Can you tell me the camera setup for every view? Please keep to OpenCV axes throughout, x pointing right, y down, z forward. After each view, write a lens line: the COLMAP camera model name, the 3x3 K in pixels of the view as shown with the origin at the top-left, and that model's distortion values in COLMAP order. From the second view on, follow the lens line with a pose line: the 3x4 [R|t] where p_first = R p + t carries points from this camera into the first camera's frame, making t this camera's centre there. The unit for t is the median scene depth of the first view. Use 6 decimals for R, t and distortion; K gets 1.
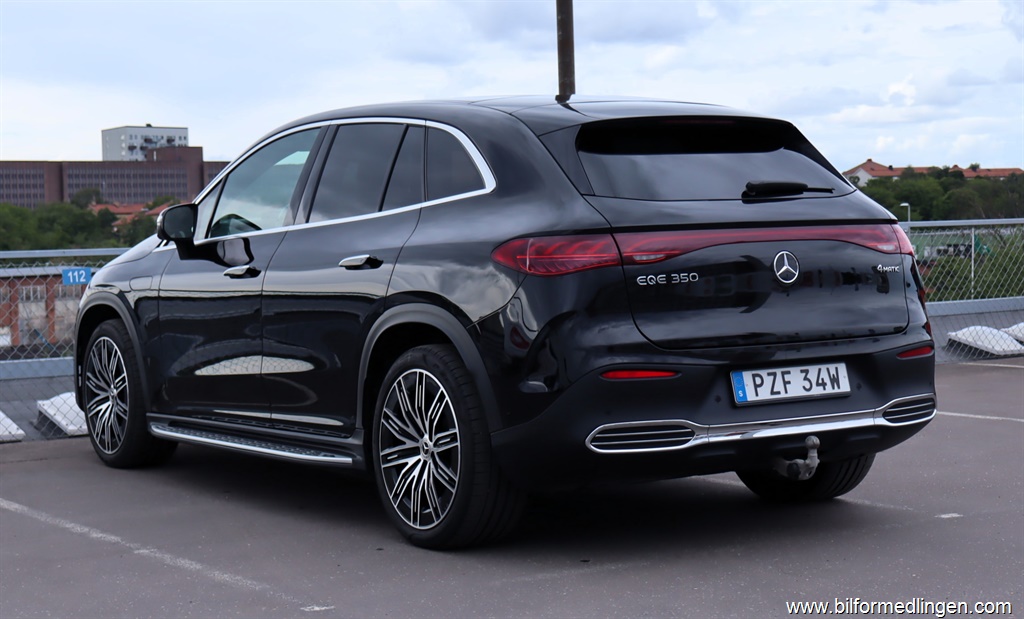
lens RADIAL K [[1949.7, 0, 493.4], [0, 1949.7, 299.0], [0, 0, 1]] dist [0.044444, 0.000000]
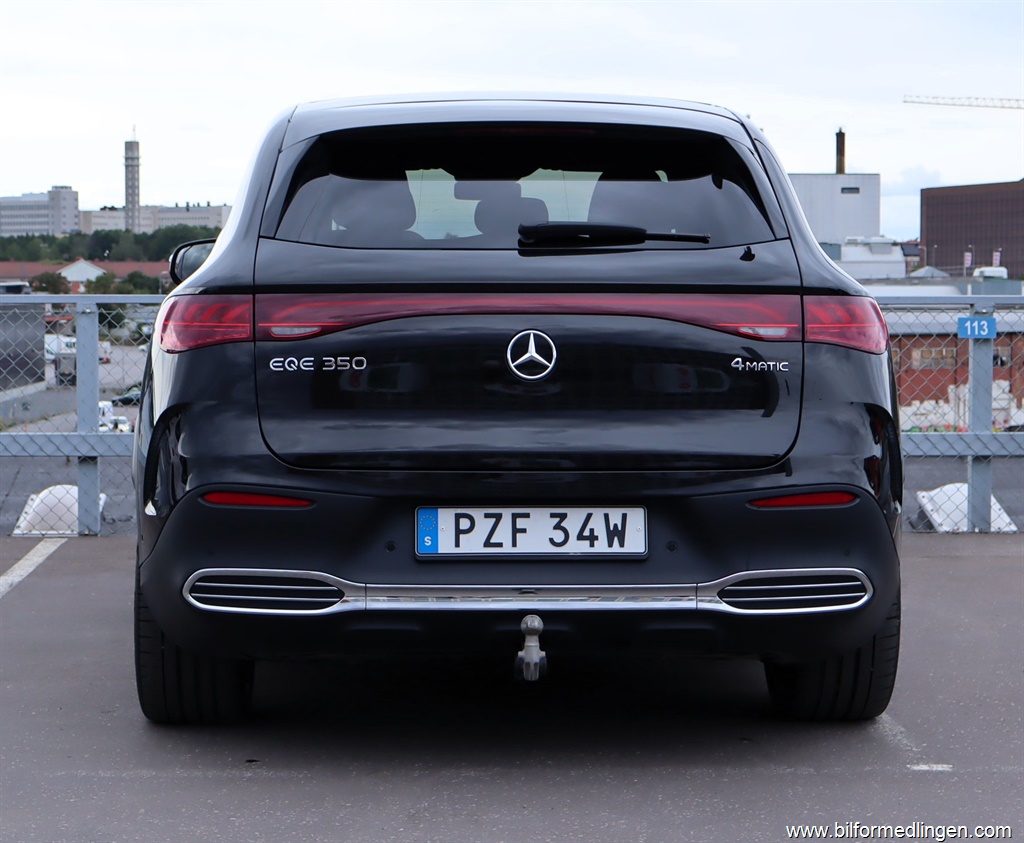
lens RADIAL K [[2617.5, 0, 512.1], [0, 2617.5, 423.6], [0, 0, 1]] dist [-0.021941, 0.000000]
pose [[0.856080, 0.059227, -0.513438, 0.587985], [-0.045184, 0.998185, 0.039807, -0.027552], [0.514864, -0.010879, 0.857203, 0.240250]]
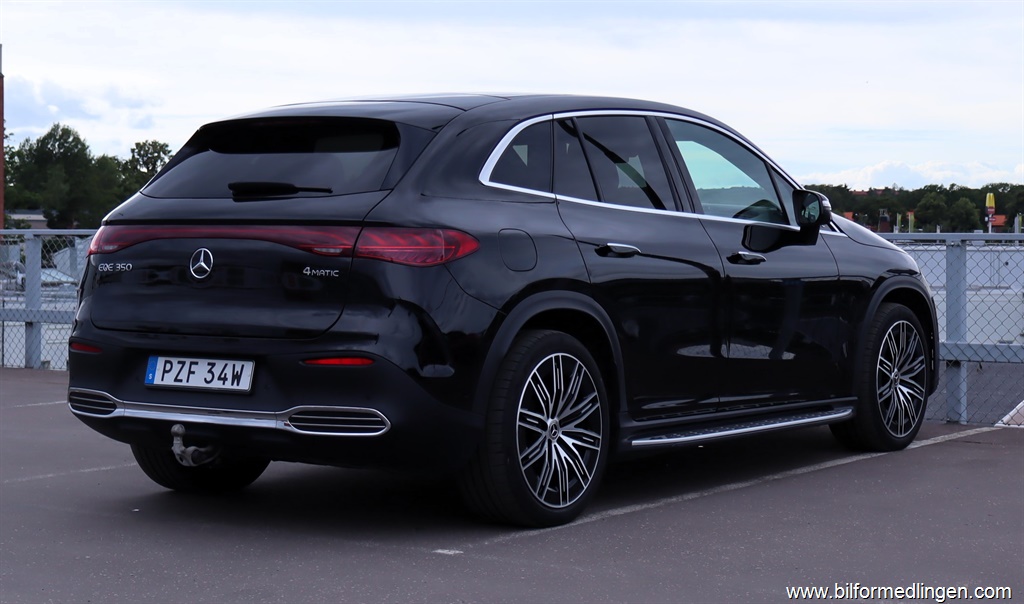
lens RADIAL K [[2171.0, 0, 515.6], [0, 2171.0, 295.4], [0, 0, 1]] dist [0.088771, 0.000000]
pose [[0.376048, 0.062015, -0.924523, 1.276819], [-0.050034, 0.997661, 0.046570, -0.061045], [0.925248, 0.028745, 0.378271, 0.704085]]
